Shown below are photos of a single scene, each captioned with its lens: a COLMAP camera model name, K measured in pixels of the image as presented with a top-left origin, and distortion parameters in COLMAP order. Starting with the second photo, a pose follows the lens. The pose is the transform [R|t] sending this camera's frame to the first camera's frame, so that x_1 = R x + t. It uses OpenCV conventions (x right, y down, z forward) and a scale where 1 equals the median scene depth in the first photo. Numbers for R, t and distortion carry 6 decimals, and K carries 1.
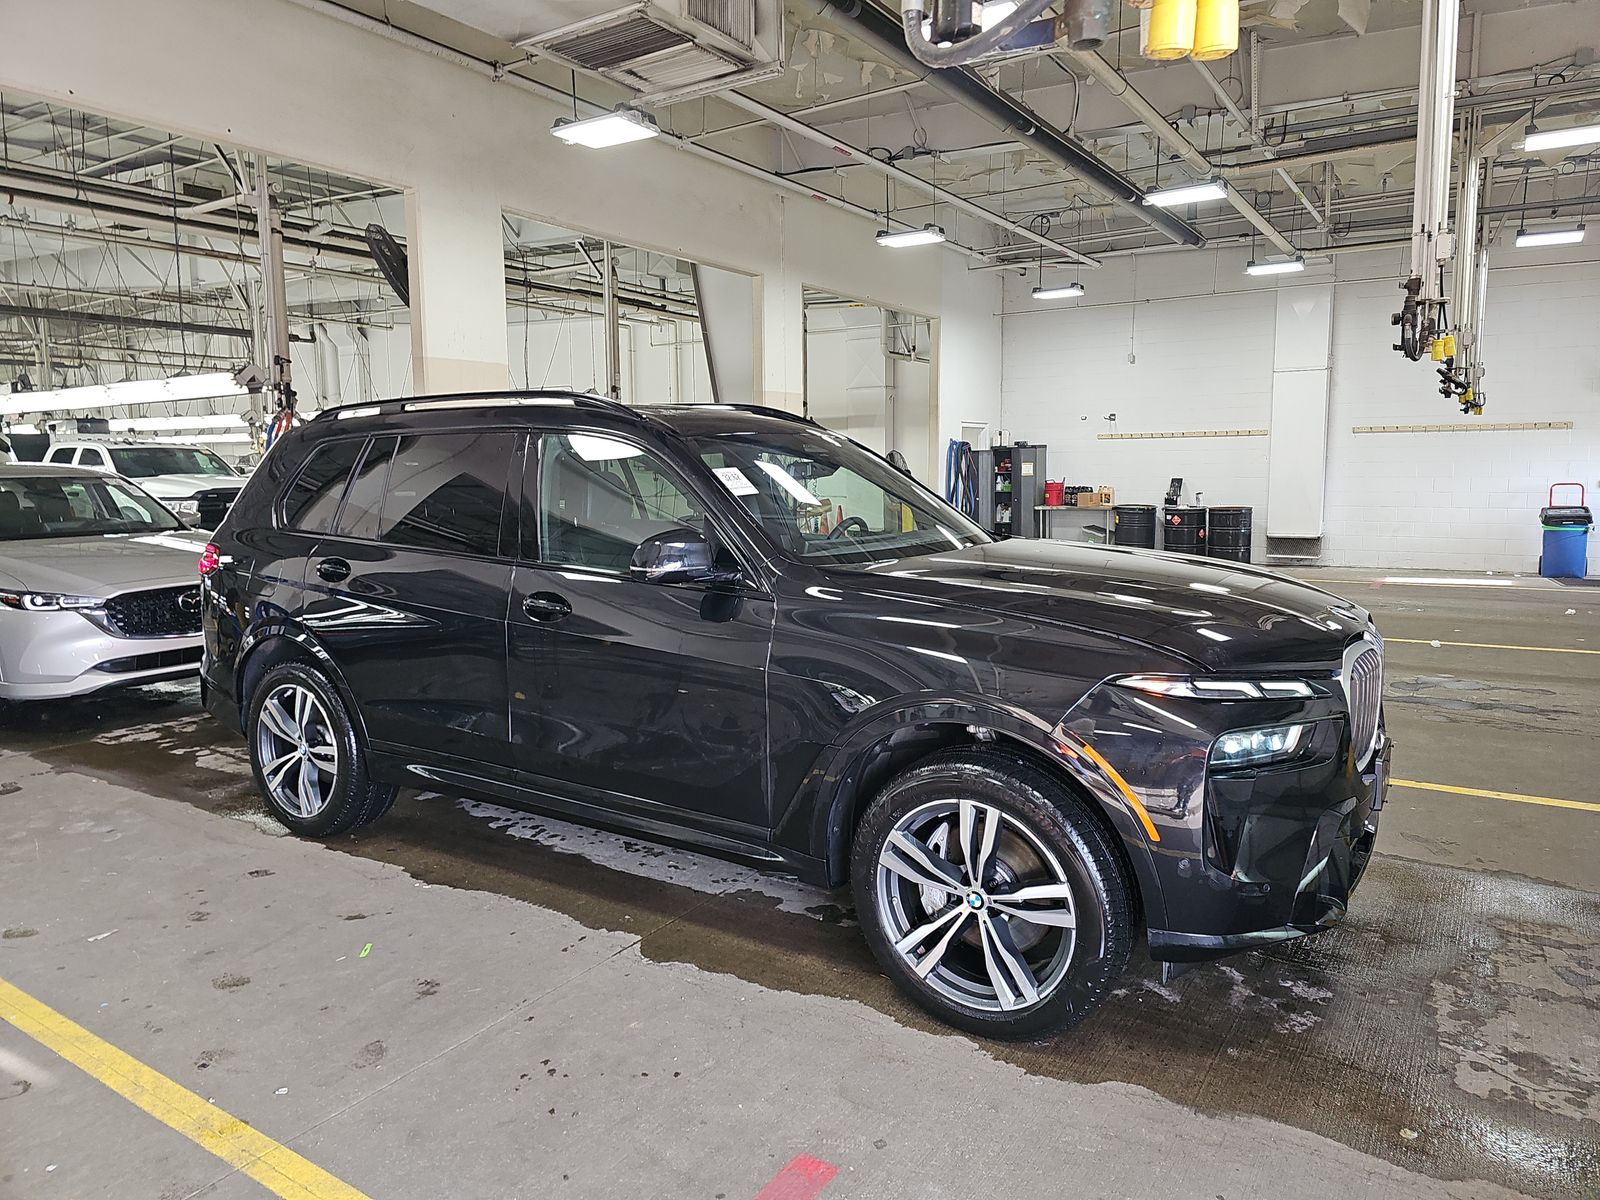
lens RADIAL K [[1054.1, 0, 809.4], [0, 1054.1, 593.8], [0, 0, 1]] dist [0.020734, -0.013810]
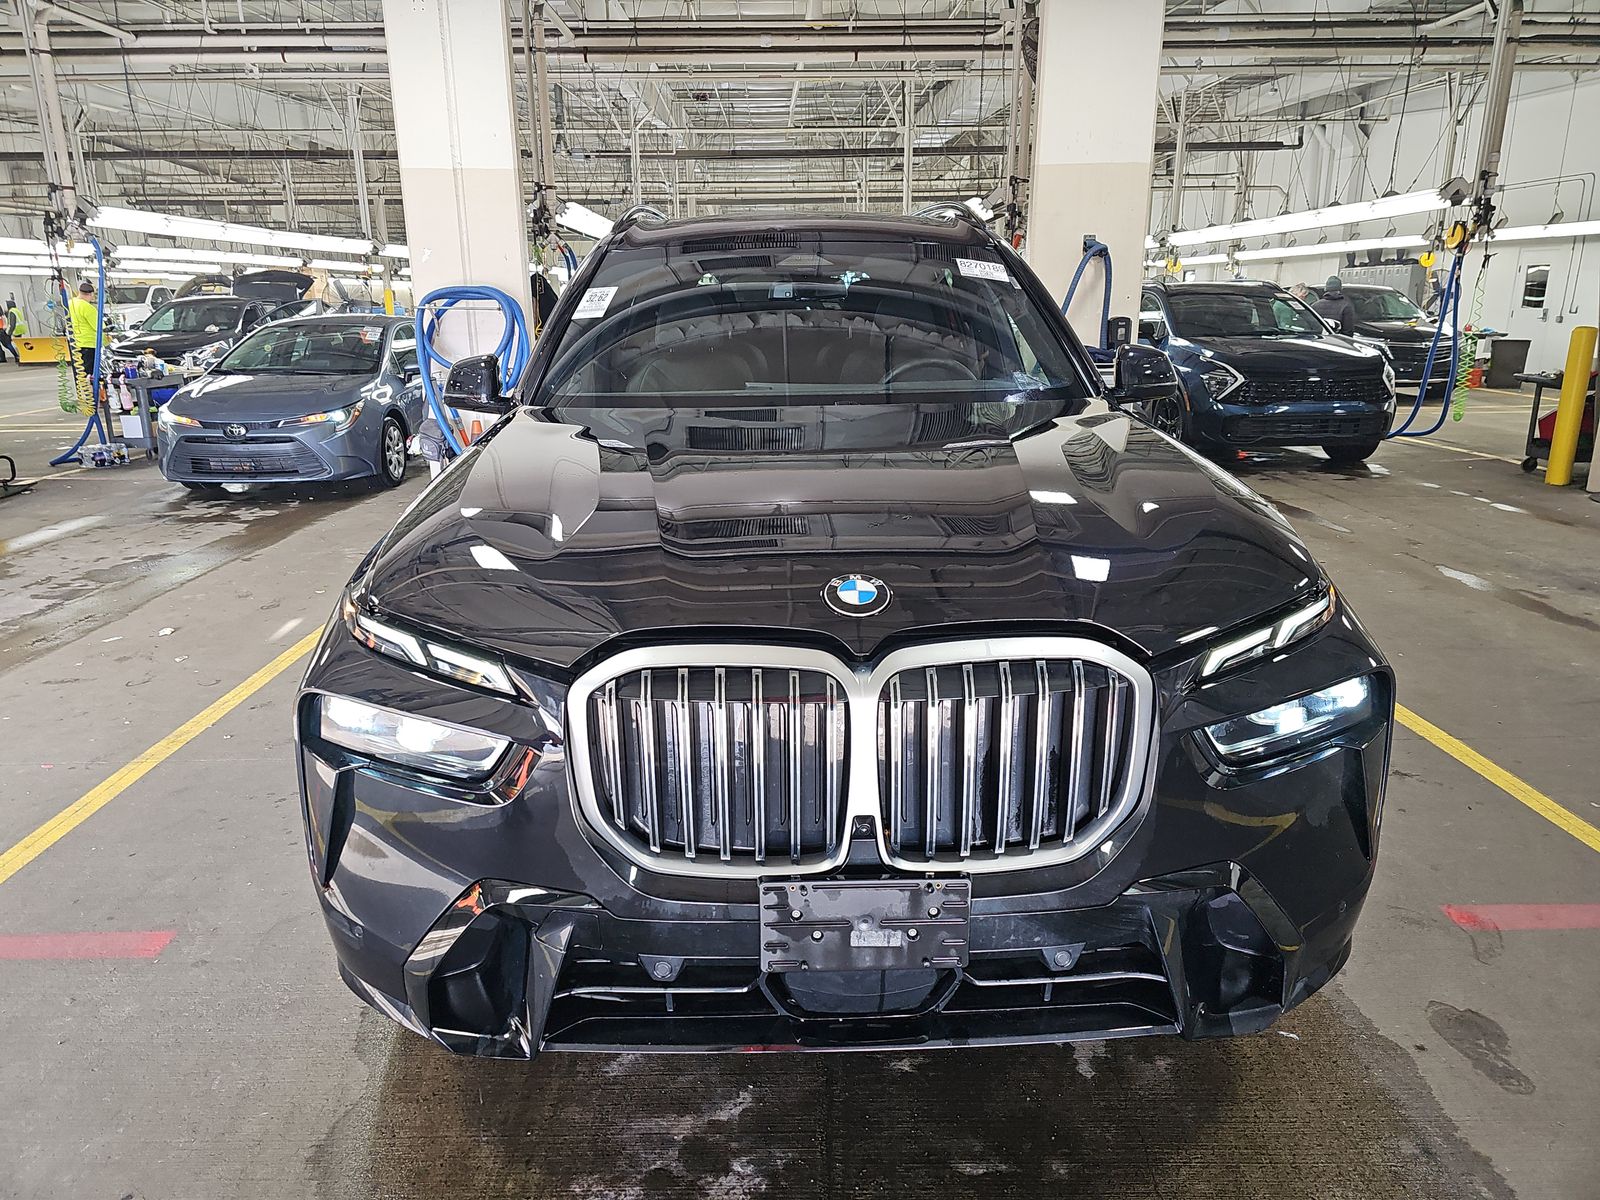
lens RADIAL K [[1054.1, 0, 796.6], [0, 1054.1, 599.3], [0, 0, 1]] dist [0.020734, -0.013810]
pose [[0.564350, 0.231642, -0.792370, 0.294801], [-0.096308, 0.971746, 0.215487, -0.027386], [0.819898, -0.045298, 0.570714, 0.234909]]
